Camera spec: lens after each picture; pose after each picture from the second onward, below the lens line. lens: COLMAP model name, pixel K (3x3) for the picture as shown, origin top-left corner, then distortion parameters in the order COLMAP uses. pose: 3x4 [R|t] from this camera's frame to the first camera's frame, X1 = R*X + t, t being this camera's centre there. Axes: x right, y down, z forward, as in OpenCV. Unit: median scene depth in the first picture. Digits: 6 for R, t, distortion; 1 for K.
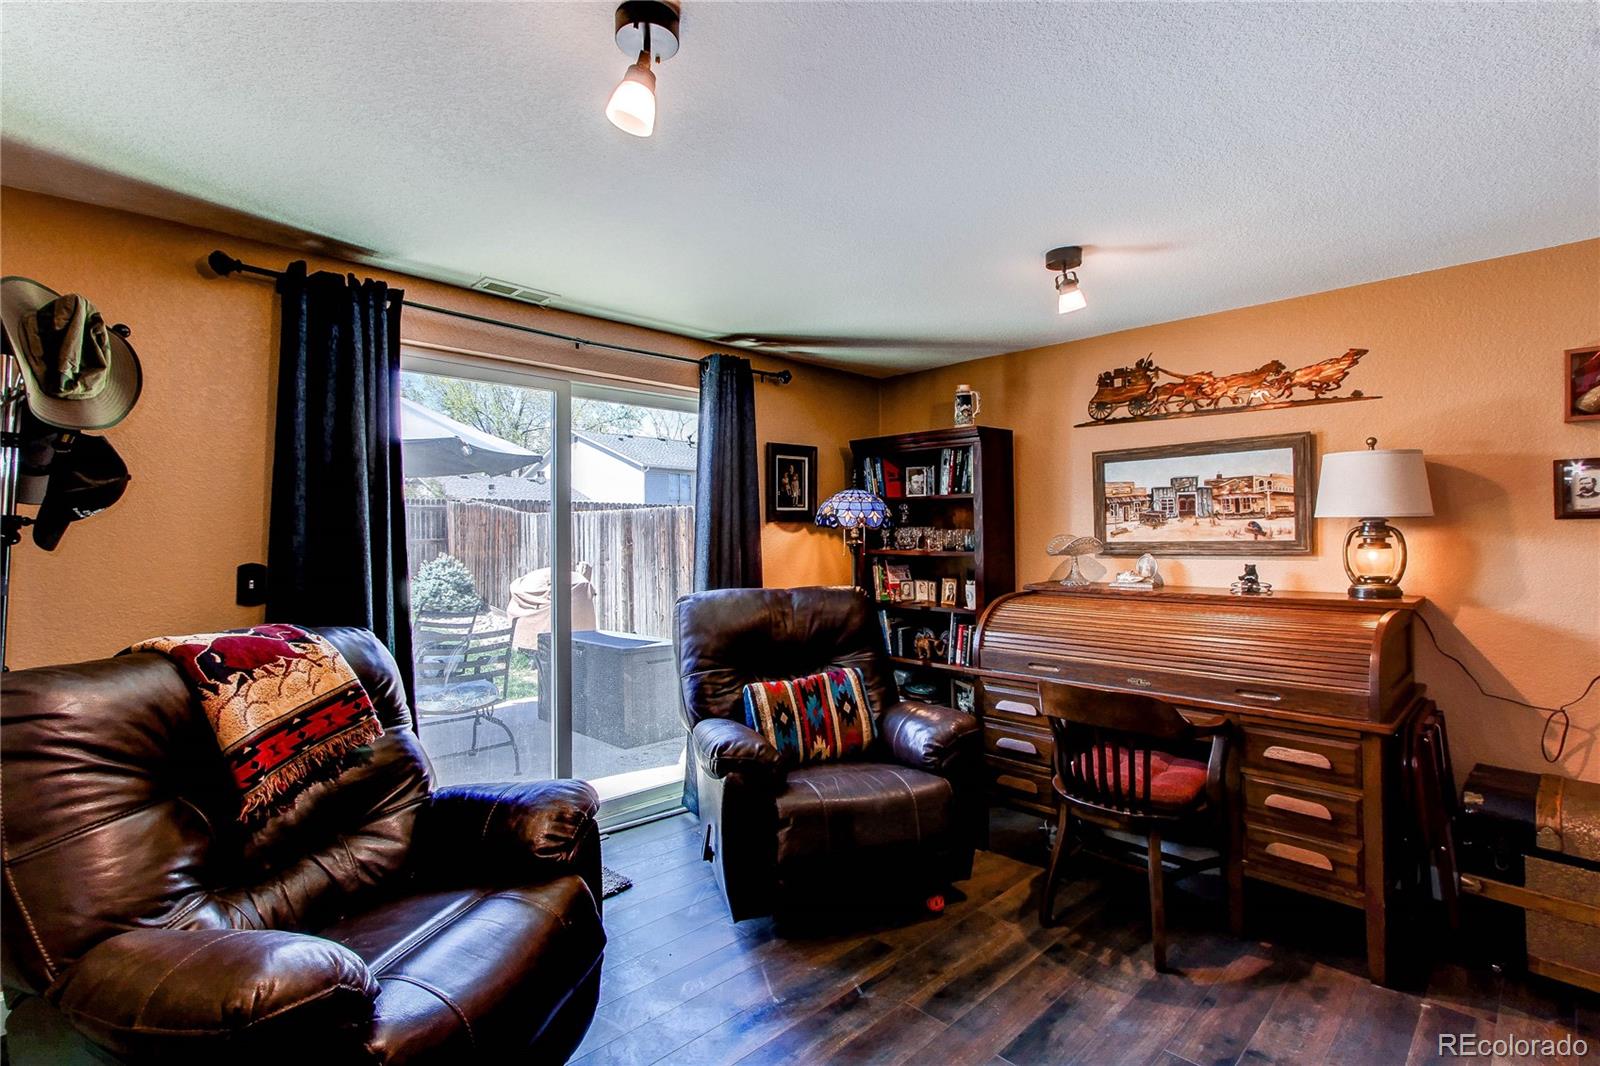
lens RADIAL K [[763.5, 0, 795.4], [0, 763.5, 521.7], [0, 0, 1]] dist [-0.001352, 0.007493]
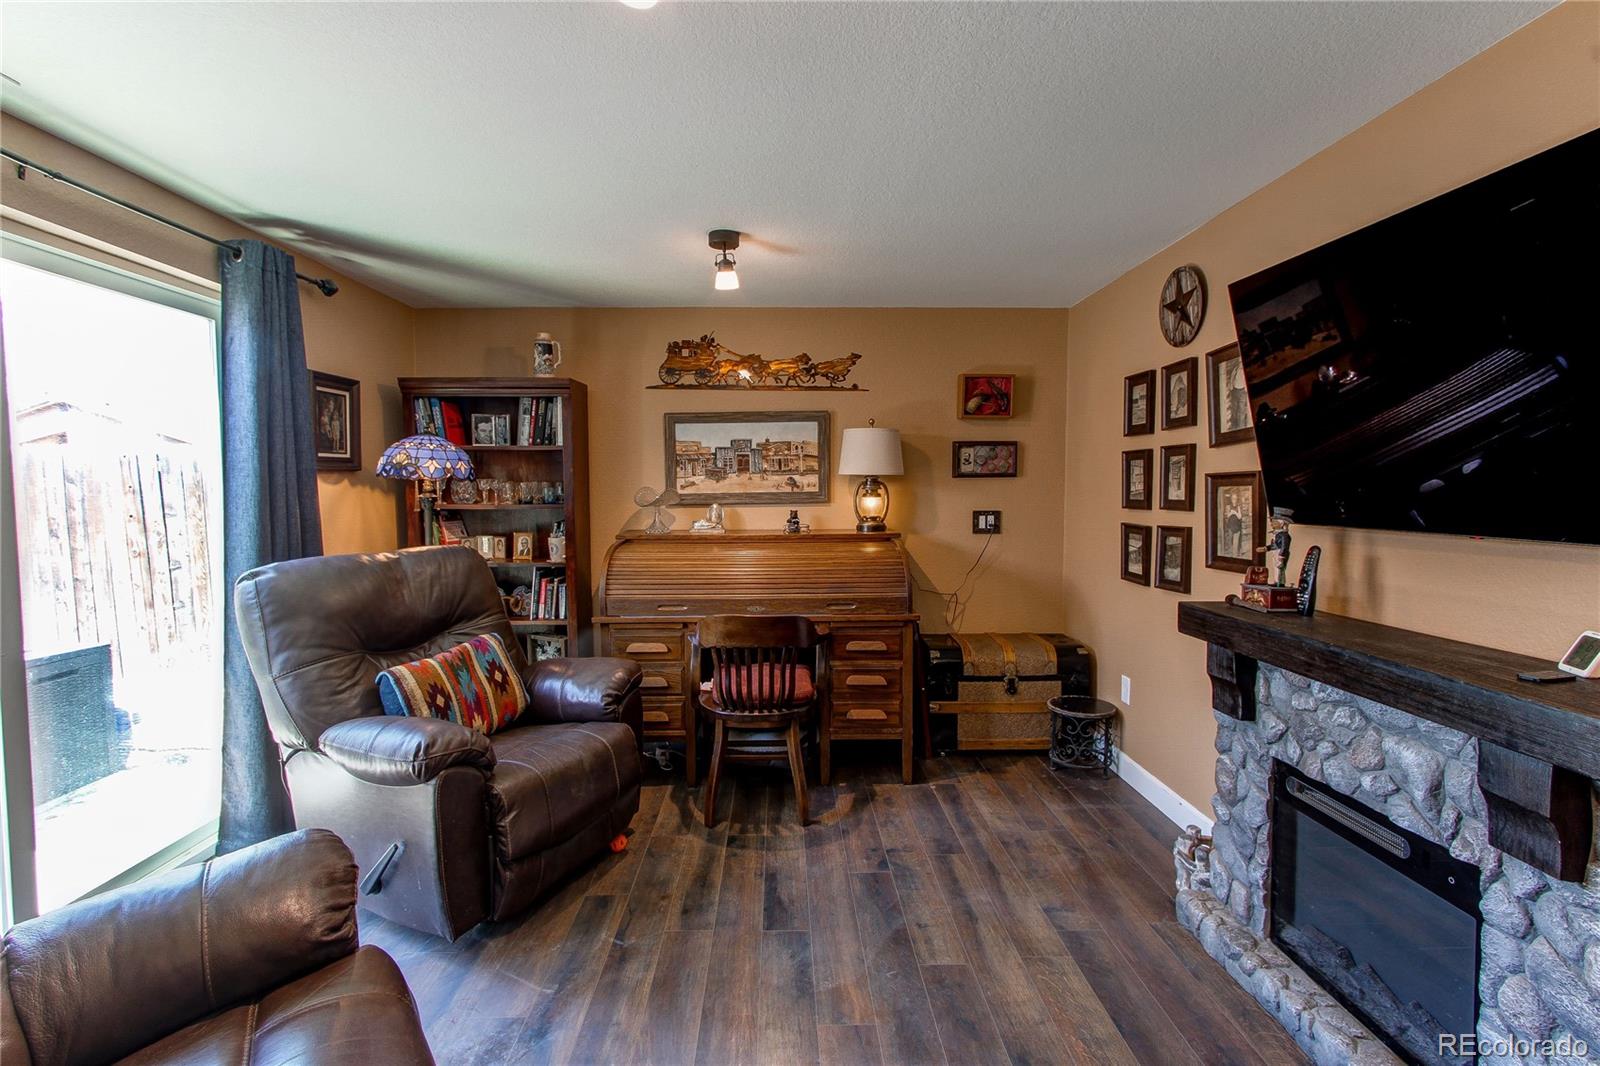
lens RADIAL K [[743.1, 0, 797.1], [0, 743.1, 523.1], [0, 0, 1]] dist [0.000085, 0.000367]
pose [[0.681926, -0.034698, 0.730598, -0.323610], [-0.012257, 0.998192, 0.058848, 0.003438], [-0.731318, -0.049085, 0.680268, 0.137842]]
